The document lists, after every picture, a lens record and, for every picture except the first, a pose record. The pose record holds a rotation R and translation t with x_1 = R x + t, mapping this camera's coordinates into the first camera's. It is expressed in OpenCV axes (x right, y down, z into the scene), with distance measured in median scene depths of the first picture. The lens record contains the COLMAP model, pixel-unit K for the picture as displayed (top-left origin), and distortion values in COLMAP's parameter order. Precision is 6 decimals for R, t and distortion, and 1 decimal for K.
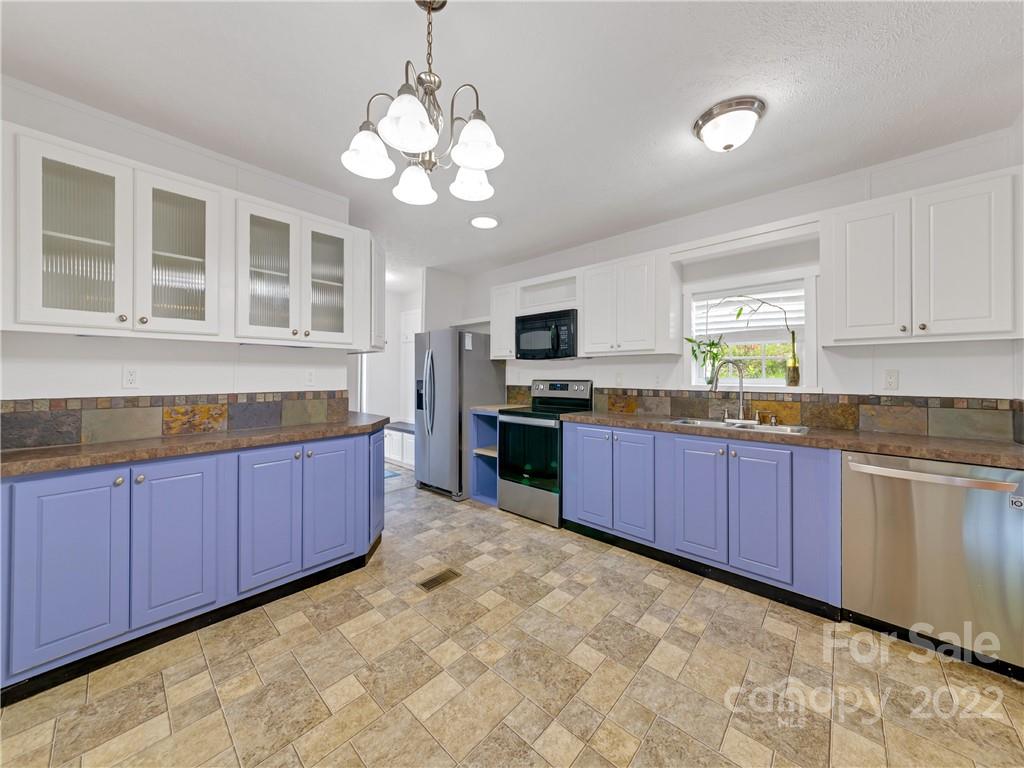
lens RADIAL K [[381.7, 0, 513.2], [0, 381.7, 375.4], [0, 0, 1]] dist [-0.003532, -0.000146]
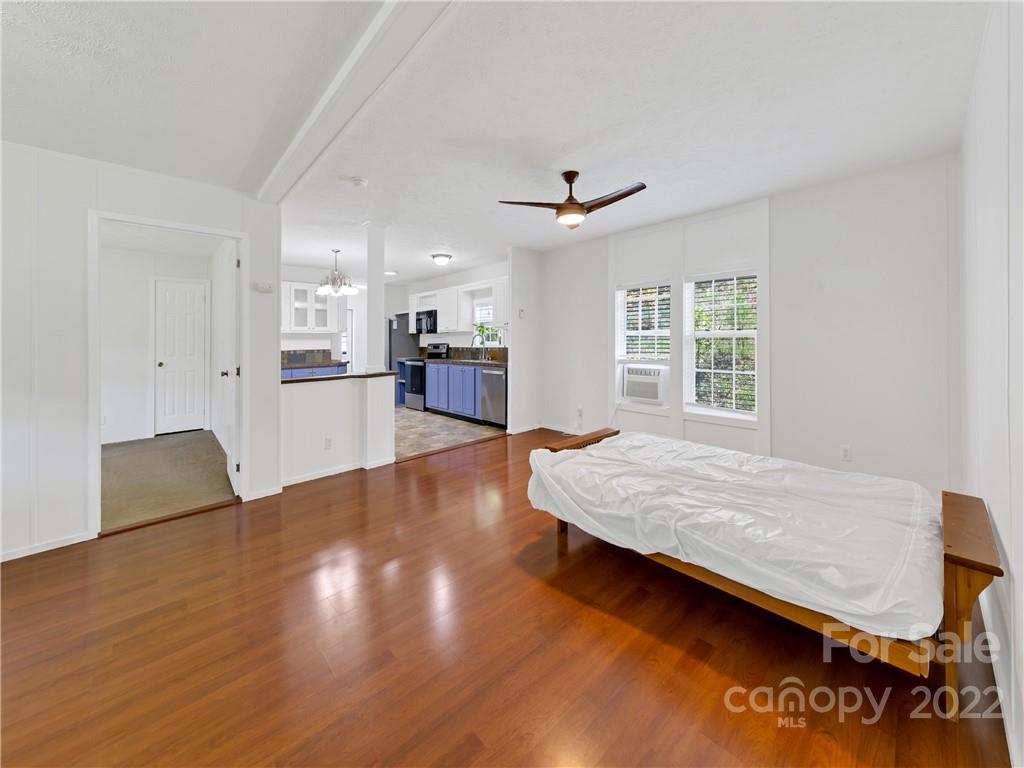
lens RADIAL K [[399.7, 0, 502.0], [0, 399.7, 341.0], [0, 0, 1]] dist [-0.000232, -0.000062]
pose [[0.987323, -0.016525, -0.157863, 1.051845], [0.016725, 0.999860, -0.000062, 0.003116], [0.157842, -0.002579, 0.987461, -1.363981]]
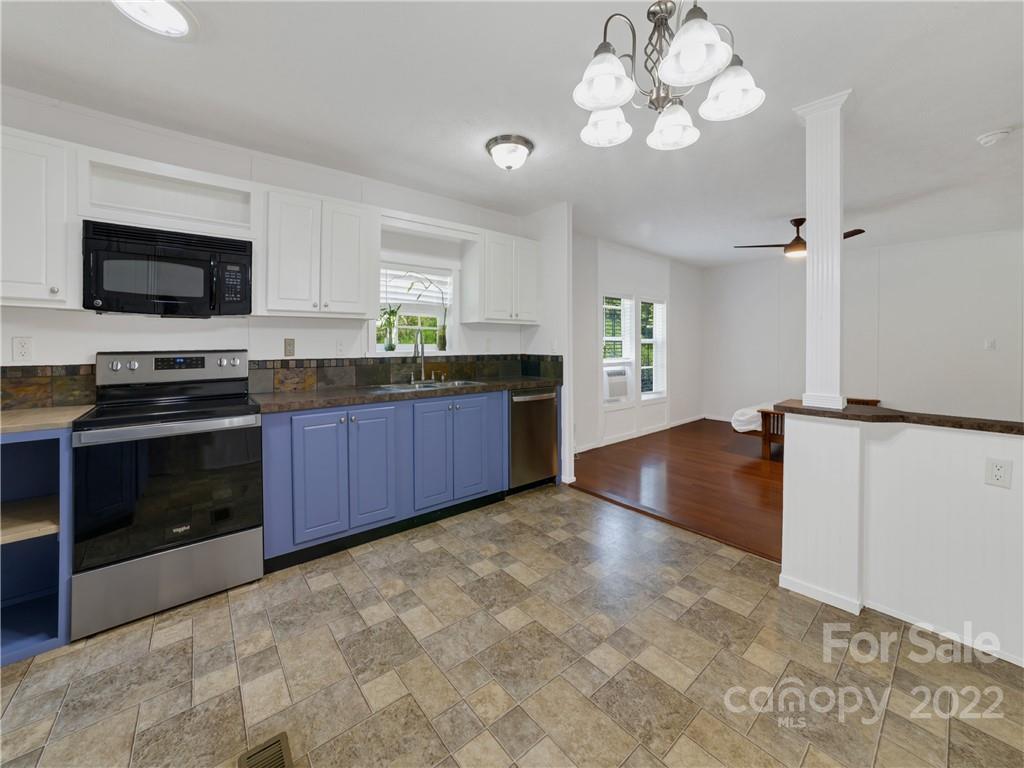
lens RADIAL K [[402.9, 0, 499.7], [0, 402.9, 344.9], [0, 0, 1]] dist [0.037181, 0.000076]
pose [[0.161374, -0.009152, 0.986851, -0.561829], [0.005655, 0.999949, 0.008349, -0.000397], [-0.986877, 0.004233, 0.161418, 0.543735]]
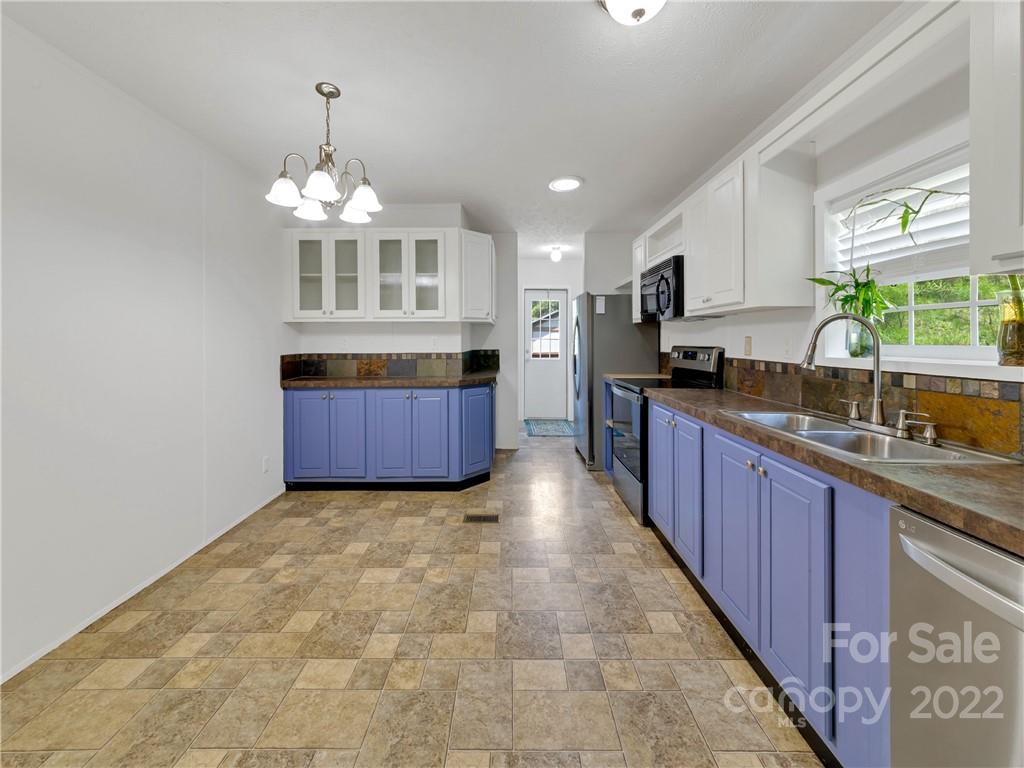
lens RADIAL K [[399.7, 0, 502.0], [0, 399.7, 341.0], [0, 0, 1]] dist [-0.000232, -0.000062]
pose [[0.643817, -0.001637, -0.765178, 0.658741], [0.003121, 0.999995, 0.000486, -0.002070], [0.765173, -0.002702, 0.643819, 0.229767]]
